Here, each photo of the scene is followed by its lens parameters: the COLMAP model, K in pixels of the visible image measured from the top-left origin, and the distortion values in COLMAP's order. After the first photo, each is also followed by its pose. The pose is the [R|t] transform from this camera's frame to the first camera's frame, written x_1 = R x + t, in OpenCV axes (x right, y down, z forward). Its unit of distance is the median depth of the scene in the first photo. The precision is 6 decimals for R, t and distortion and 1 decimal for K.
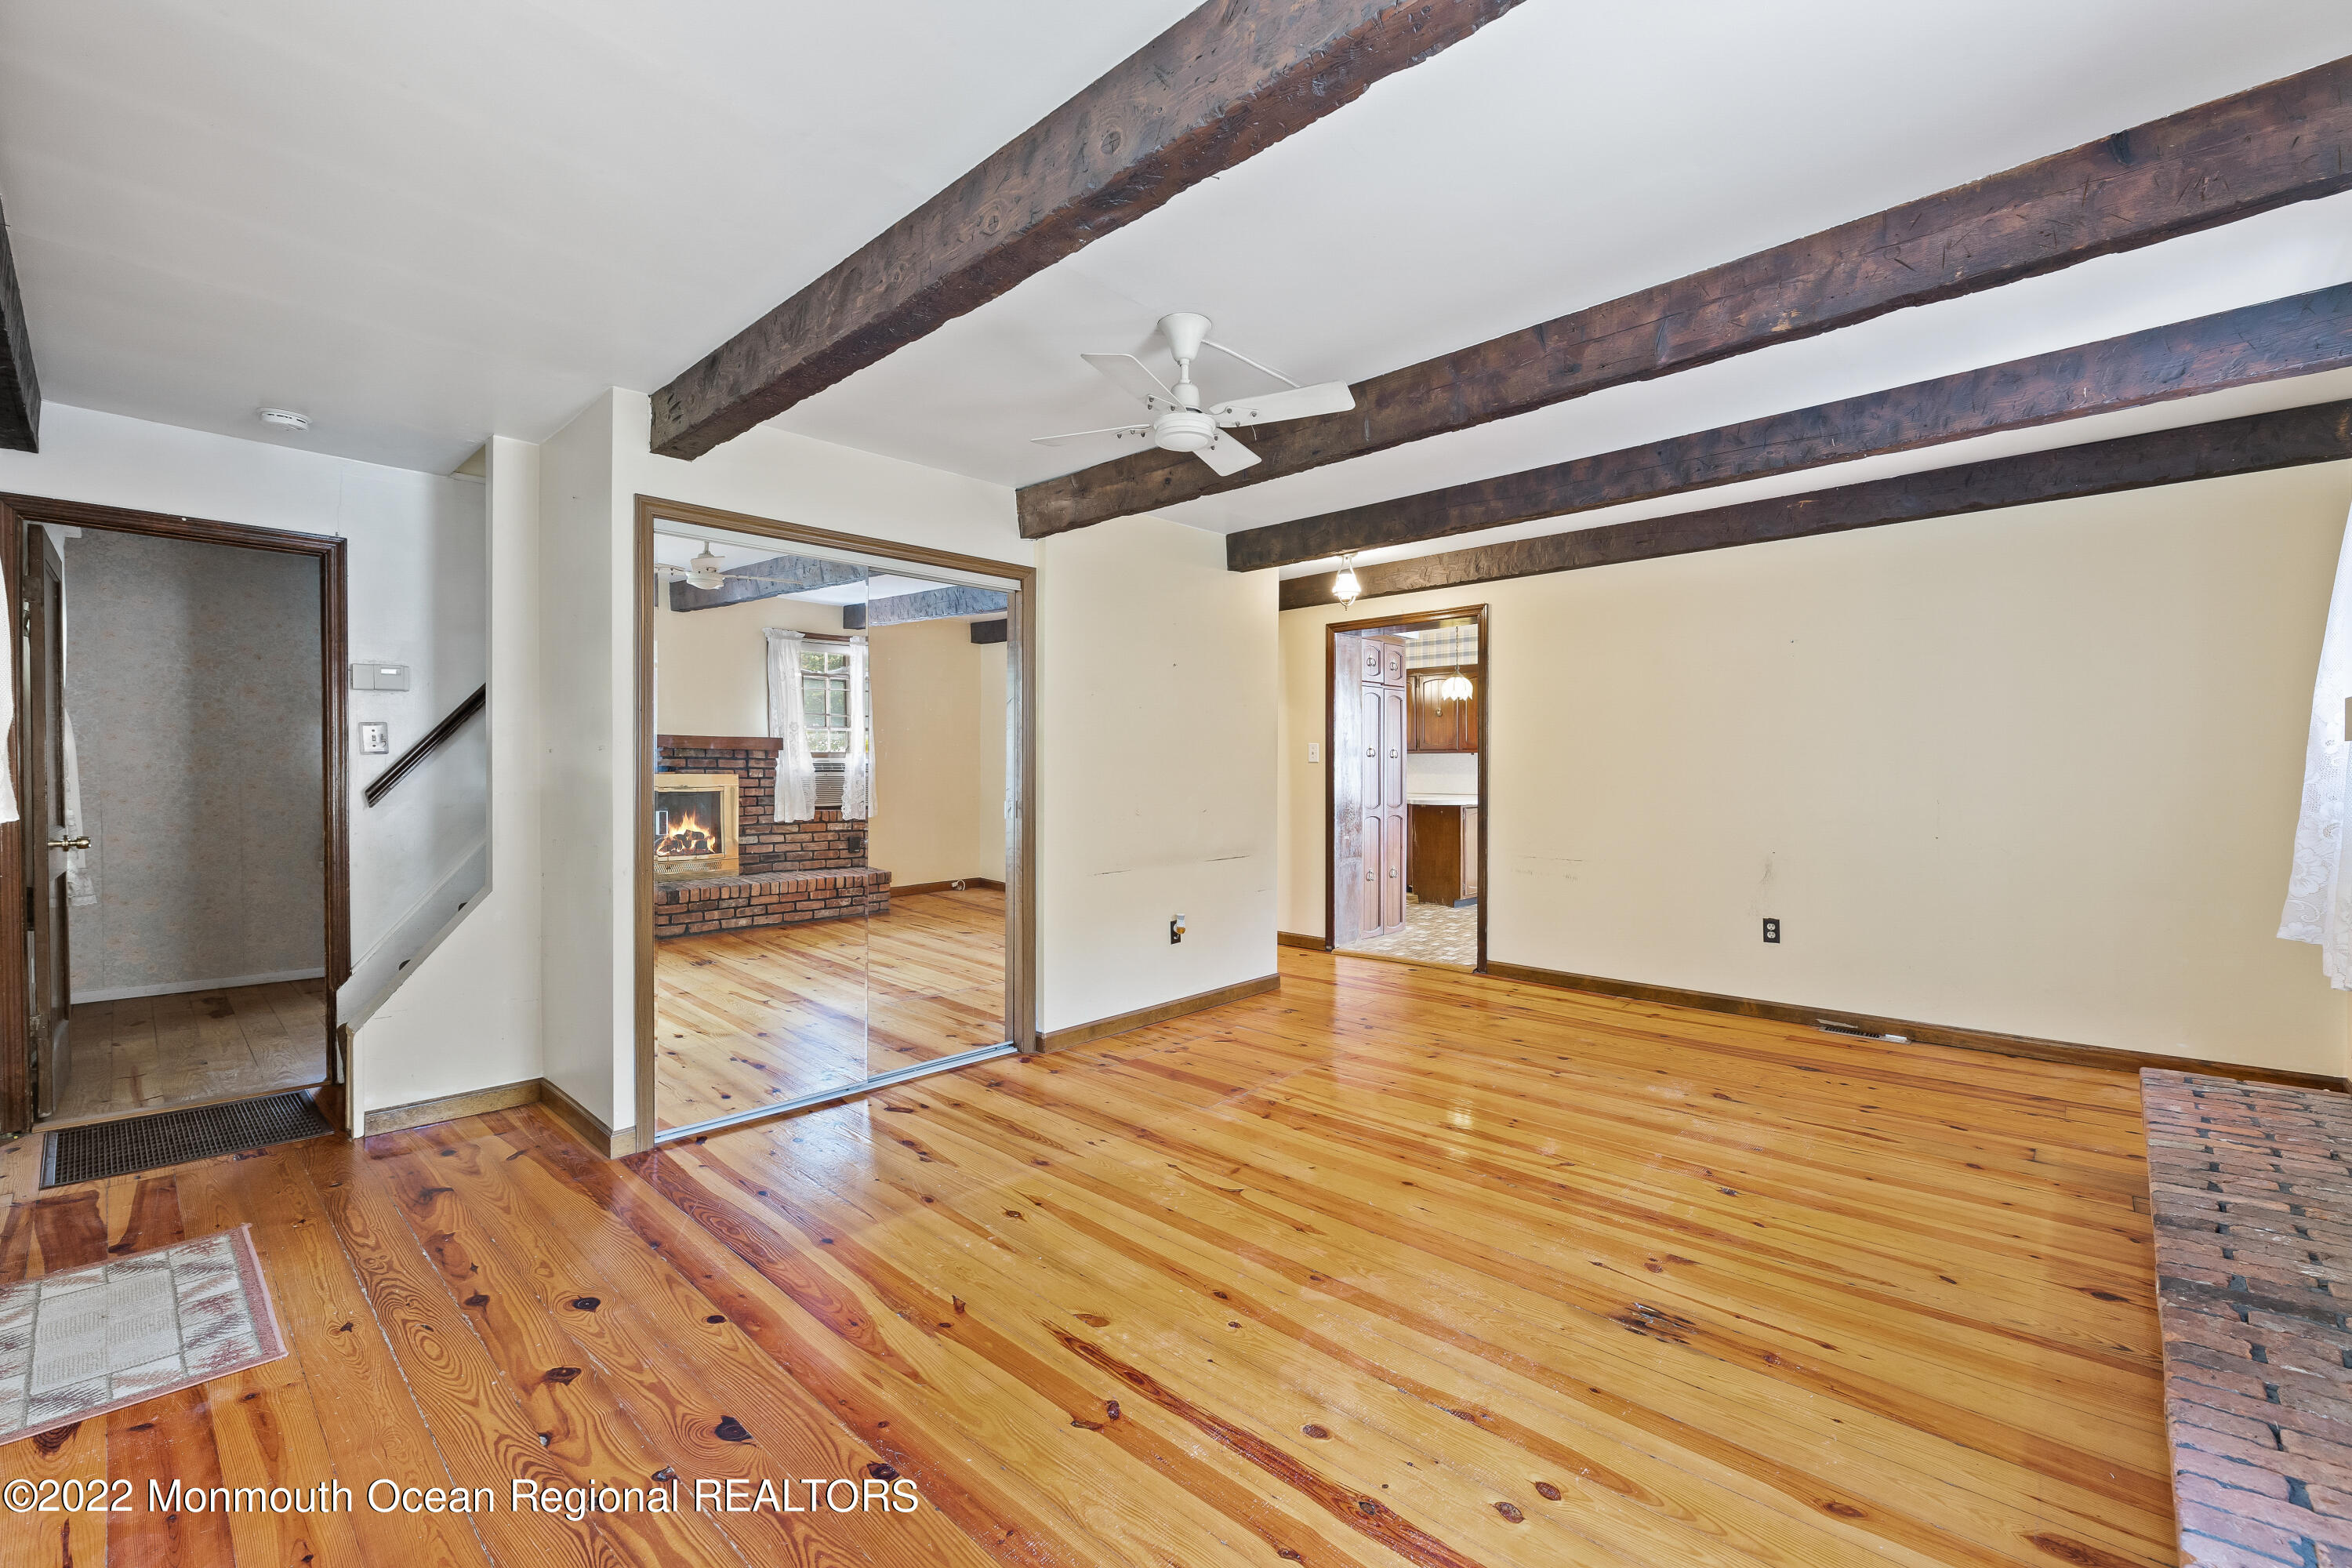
lens RADIAL K [[987.2, 0, 1181.6], [0, 987.2, 771.7], [0, 0, 1]] dist [0.000636, 0.000403]
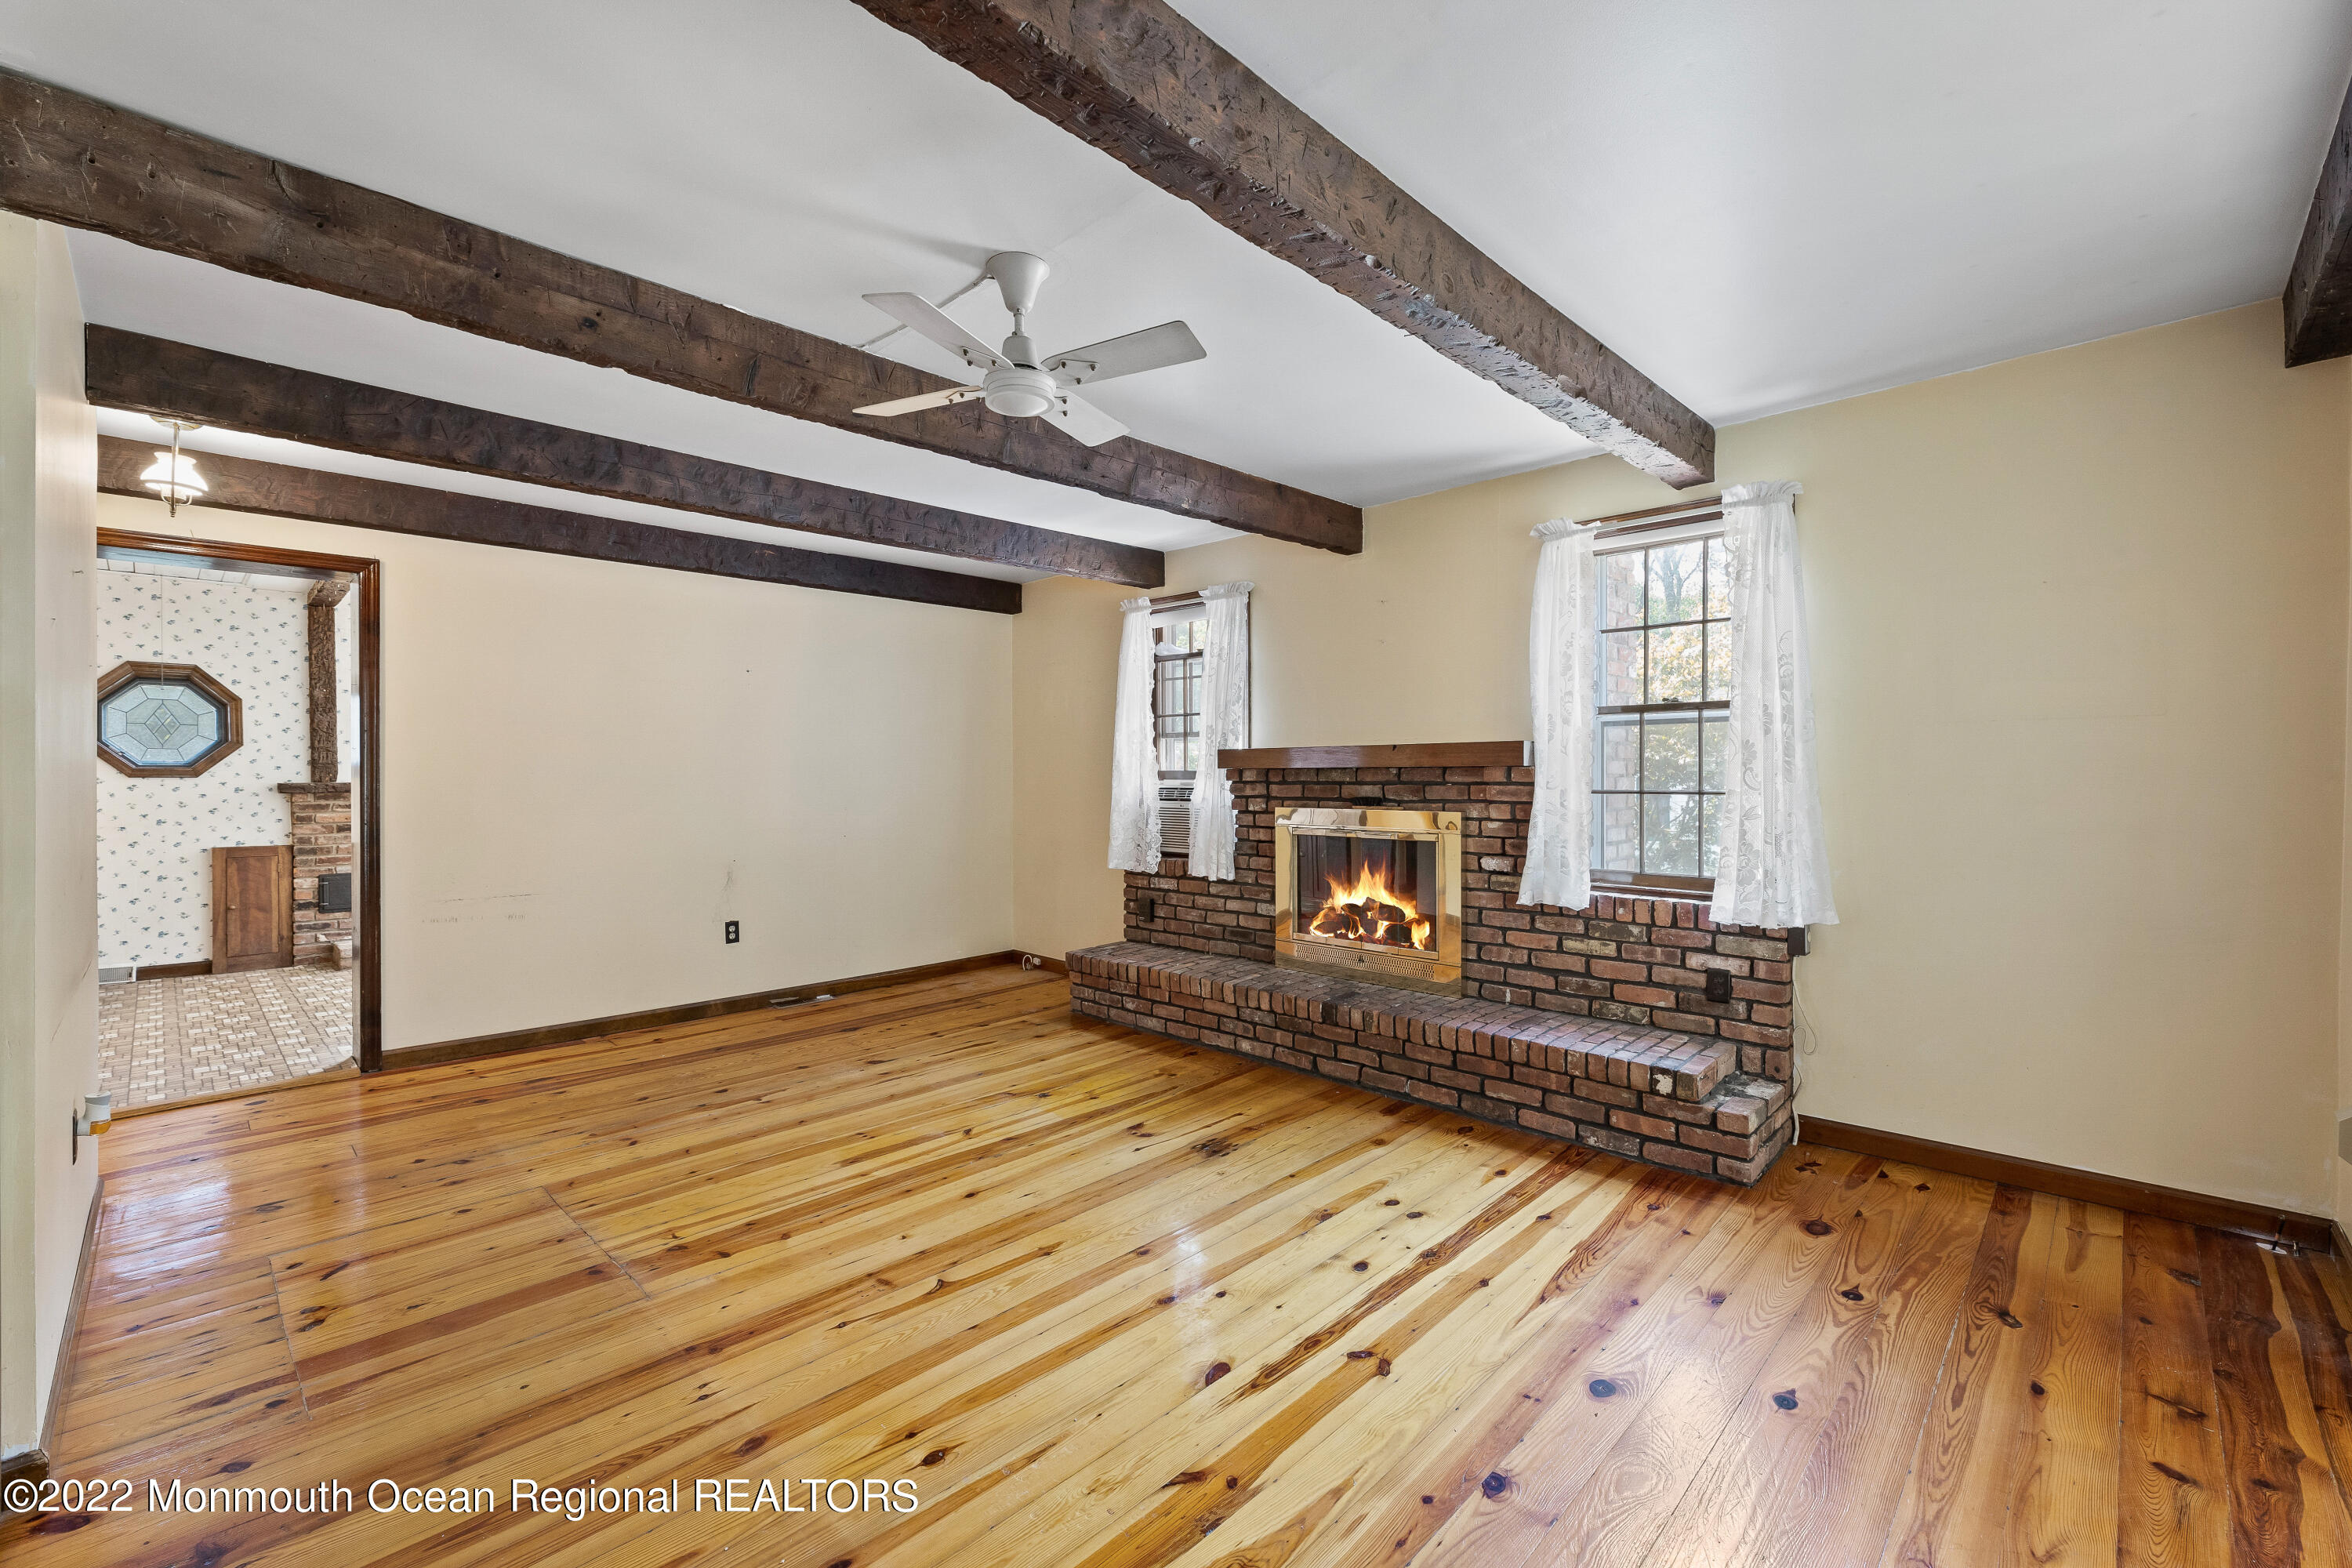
lens RADIAL K [[987.2, 0, 1181.6], [0, 987.2, 771.7], [0, 0, 1]] dist [0.000636, 0.000403]
pose [[0.019281, 0.008486, 0.999778, -0.715489], [0.011247, 0.999899, -0.008704, -0.002180], [-0.999751, 0.011412, 0.019184, 0.703600]]
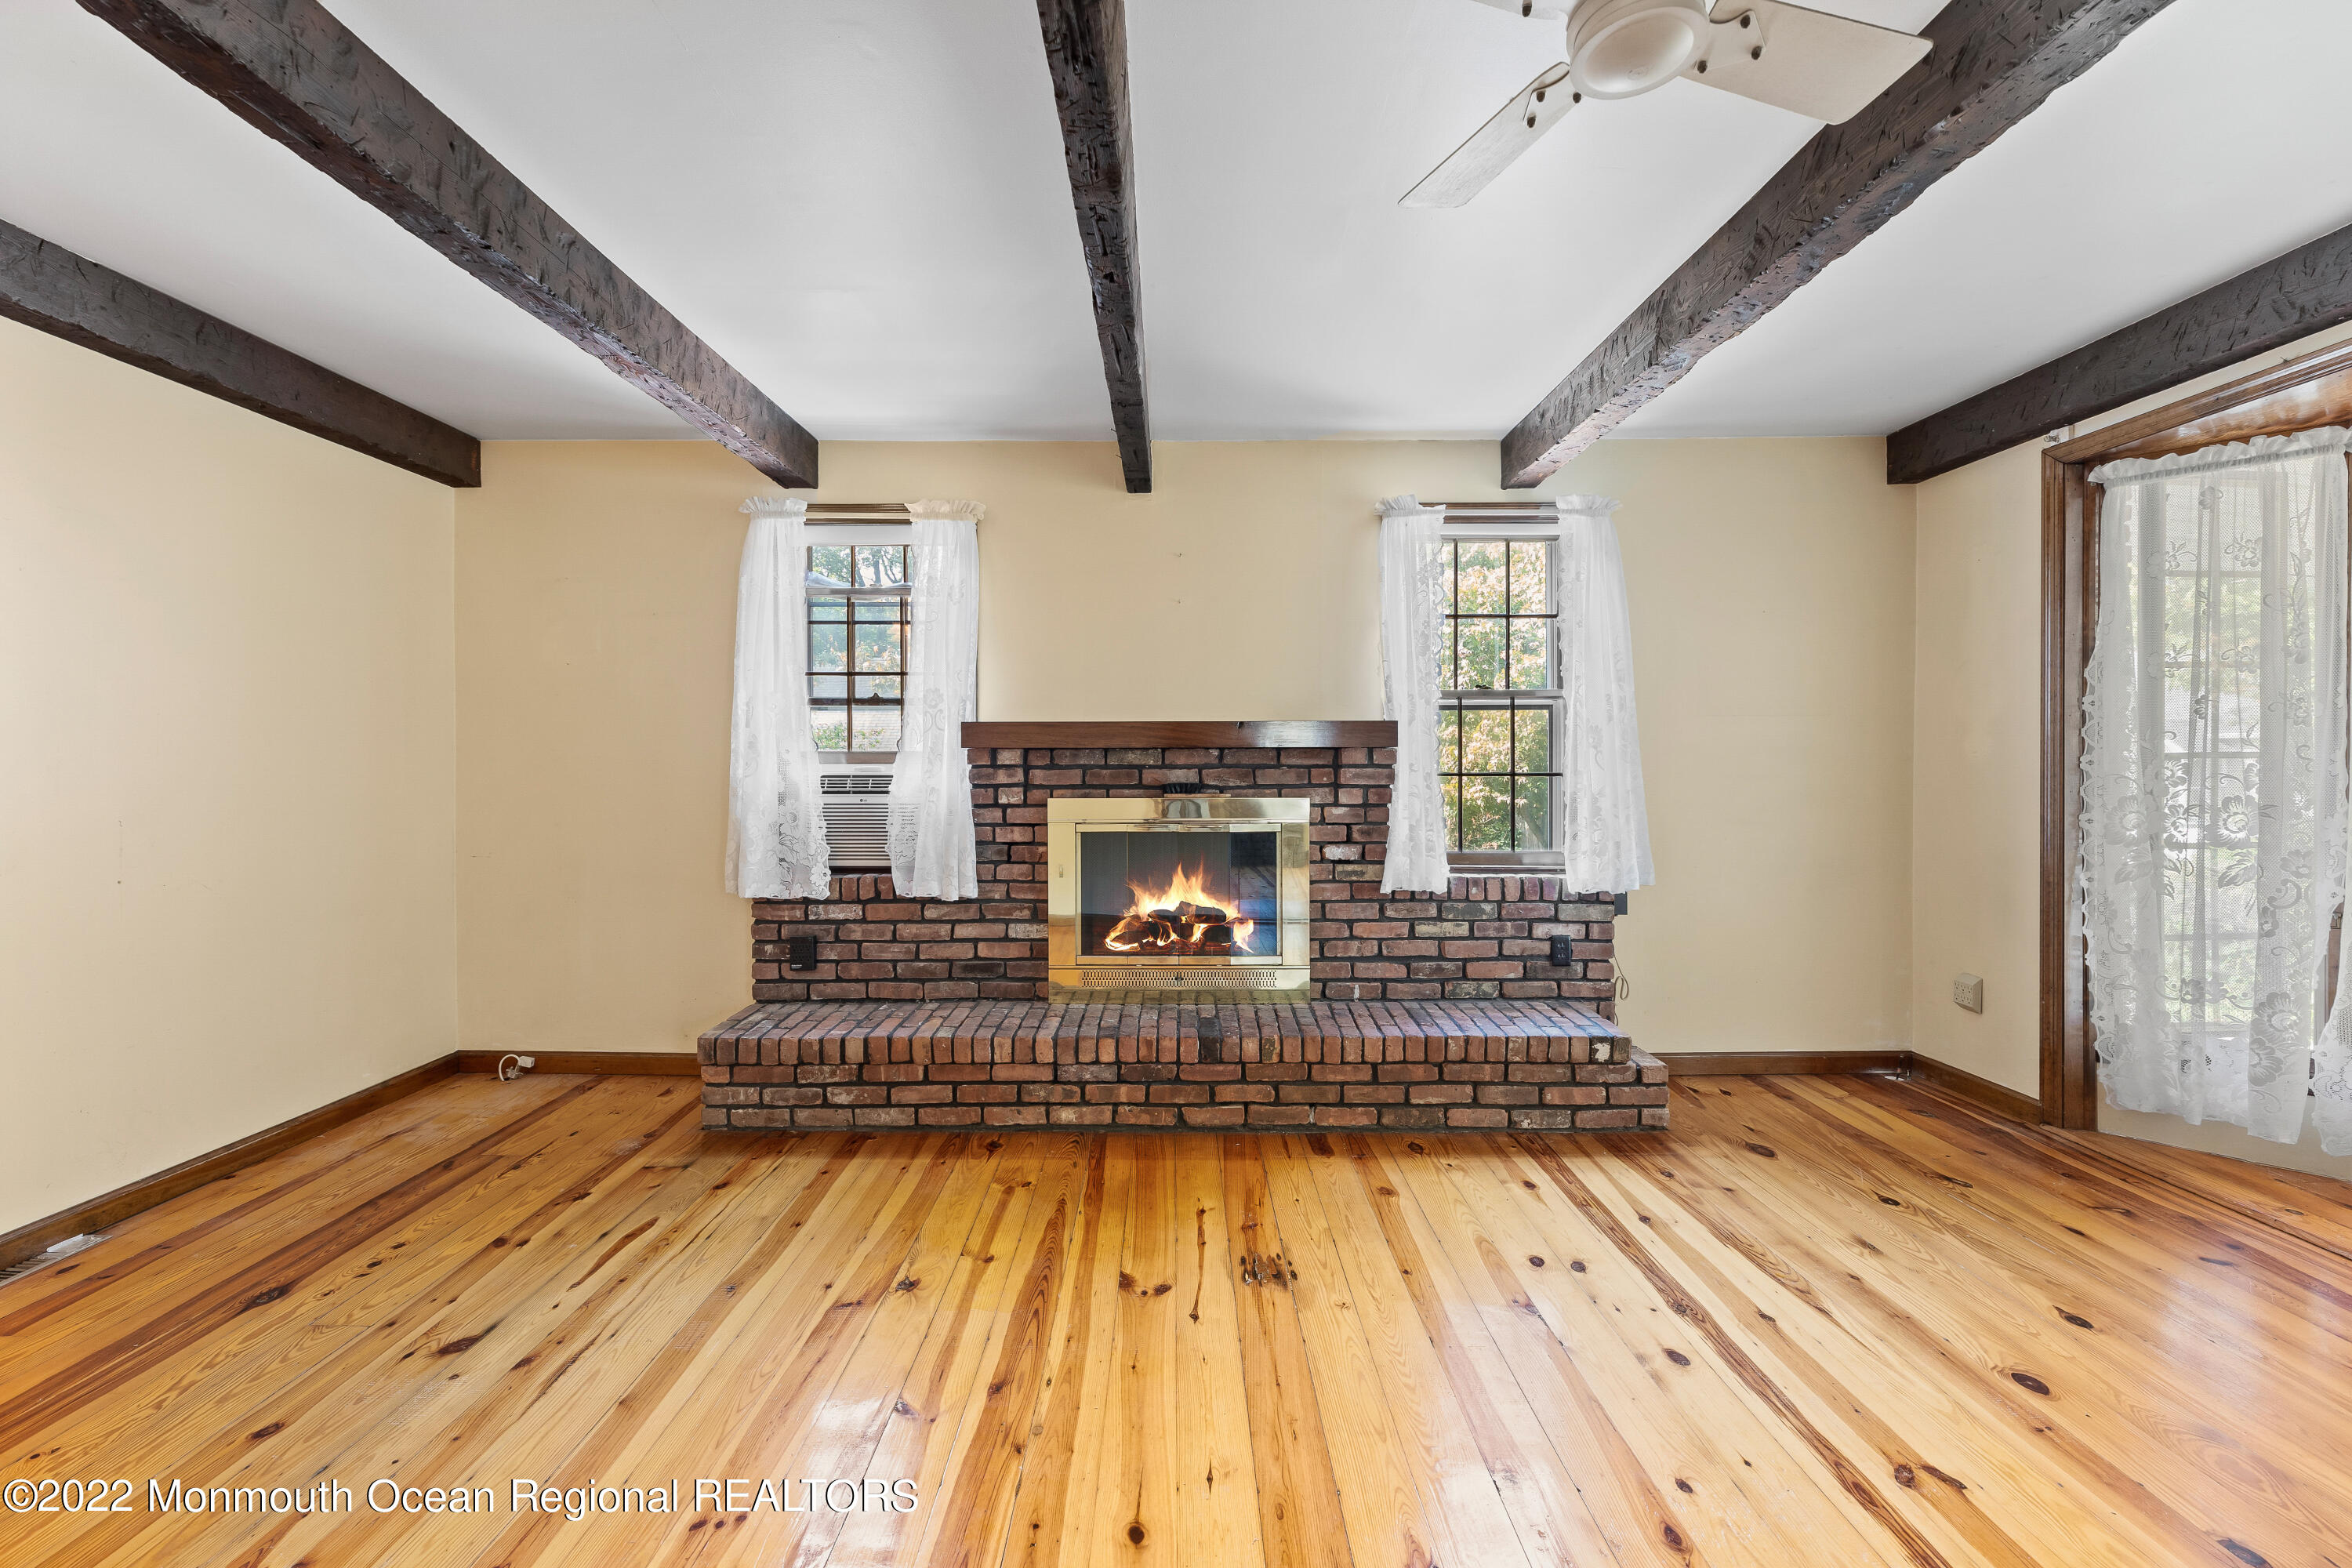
lens RADIAL K [[945.3, 0, 1181.5], [0, 945.3, 766.9], [0, 0, 1]] dist [0.001055, -0.000087]
pose [[-0.681635, 0.007302, 0.731656, -0.151078], [0.011612, 0.999932, 0.000839, 0.004022], [-0.731600, 0.009068, -0.681674, 1.224067]]
